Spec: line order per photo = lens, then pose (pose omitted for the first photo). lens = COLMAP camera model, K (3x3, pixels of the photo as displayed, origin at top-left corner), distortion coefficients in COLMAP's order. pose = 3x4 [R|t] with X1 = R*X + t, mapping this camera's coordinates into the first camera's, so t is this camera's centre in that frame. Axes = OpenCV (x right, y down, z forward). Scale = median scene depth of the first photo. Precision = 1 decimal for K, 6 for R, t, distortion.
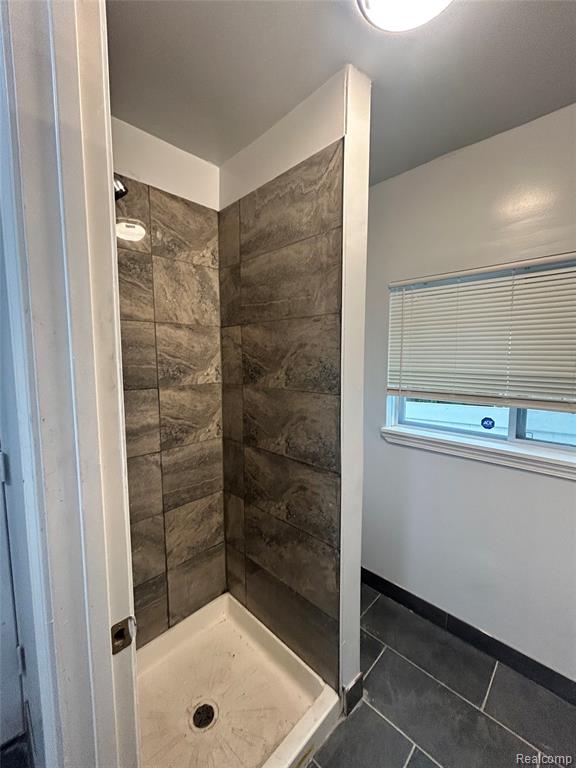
lens RADIAL K [[307.7, 0, 290.3], [0, 307.7, 380.9], [0, 0, 1]] dist [-0.000455, 0.000436]
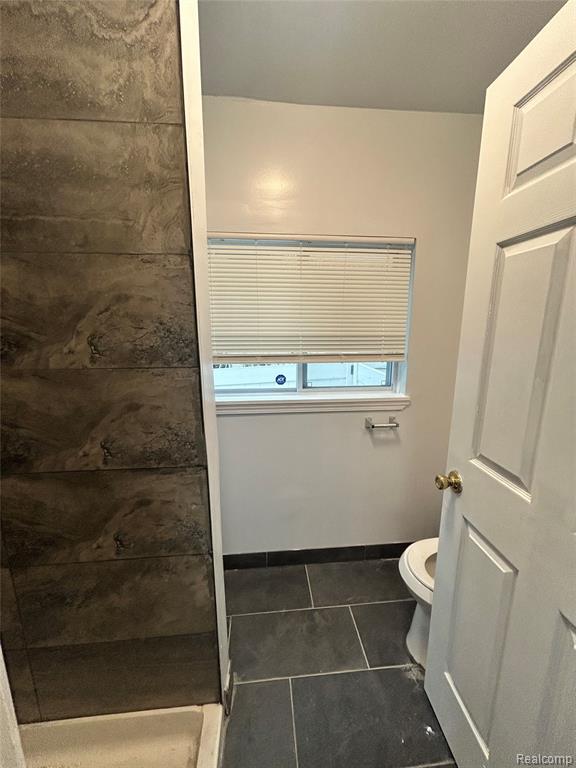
lens RADIAL K [[307.7, 0, 290.3], [0, 307.7, 380.9], [0, 0, 1]] dist [-0.000455, 0.000436]
pose [[0.651800, -0.139384, 0.745472, -0.231361], [0.062689, 0.989504, 0.130199, -0.004288], [-0.755795, -0.038131, 0.653697, 0.284314]]
